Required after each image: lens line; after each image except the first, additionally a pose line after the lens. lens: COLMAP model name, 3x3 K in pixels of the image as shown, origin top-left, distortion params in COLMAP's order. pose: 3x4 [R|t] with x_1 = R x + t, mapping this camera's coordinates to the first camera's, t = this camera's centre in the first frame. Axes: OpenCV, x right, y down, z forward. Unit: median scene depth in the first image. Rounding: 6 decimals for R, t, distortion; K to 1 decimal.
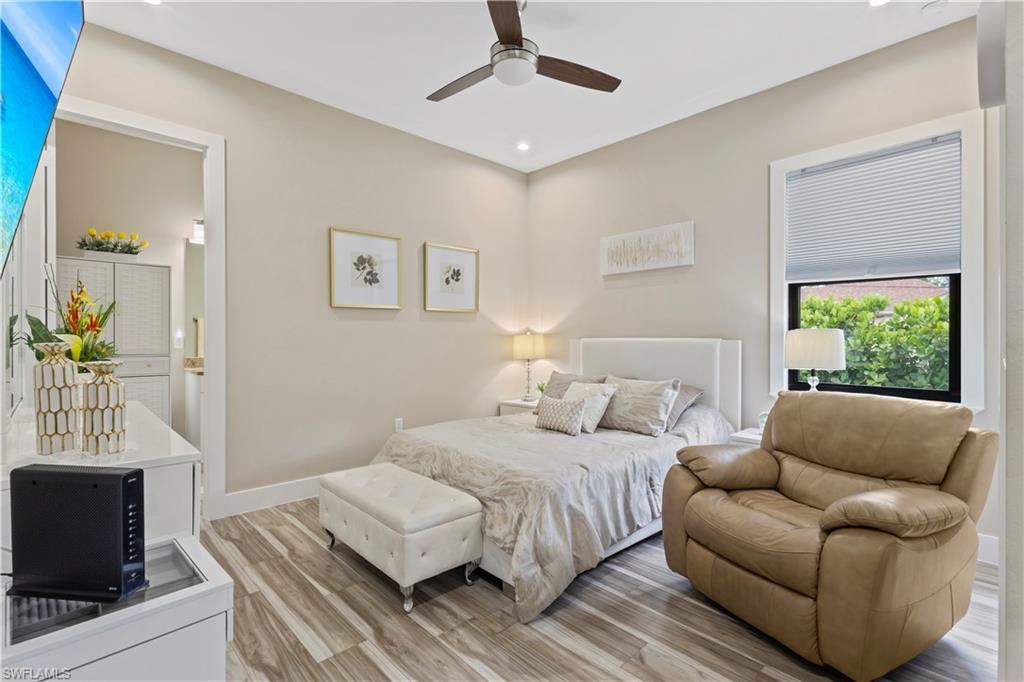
lens RADIAL K [[470.1, 0, 515.2], [0, 470.1, 339.2], [0, 0, 1]] dist [0.004219, 0.001235]
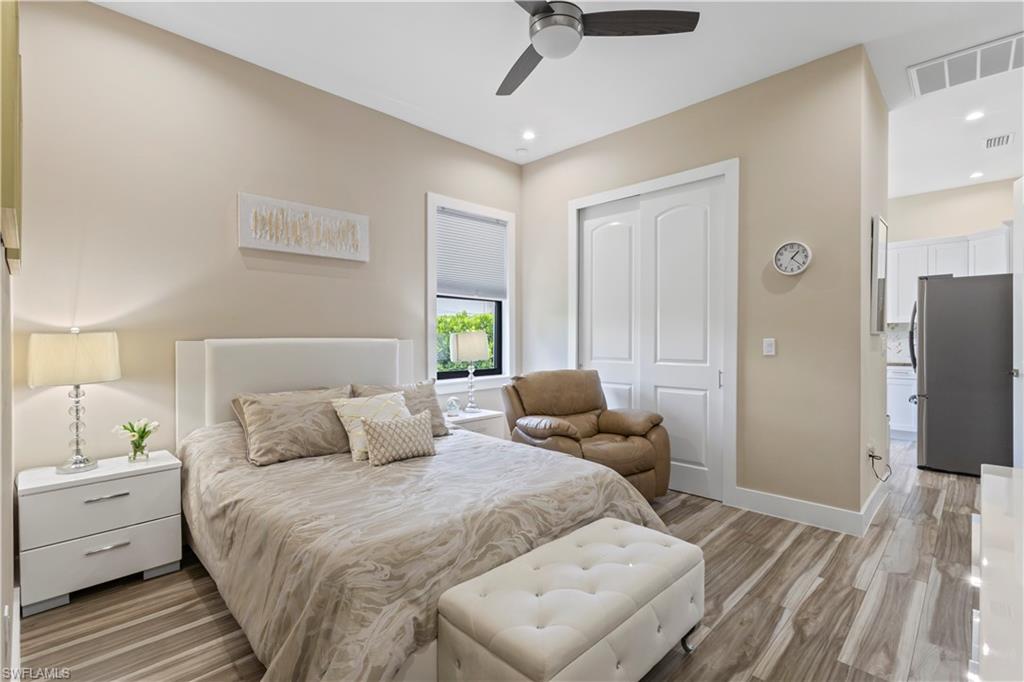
lens RADIAL K [[470.1, 0, 508.0], [0, 470.1, 340.5], [0, 0, 1]] dist [0.004219, 0.001235]
pose [[-0.023575, -0.008094, 0.999689, -0.759184], [0.004152, 0.999958, 0.008194, -0.005609], [-0.999713, 0.004344, -0.023540, 0.941740]]
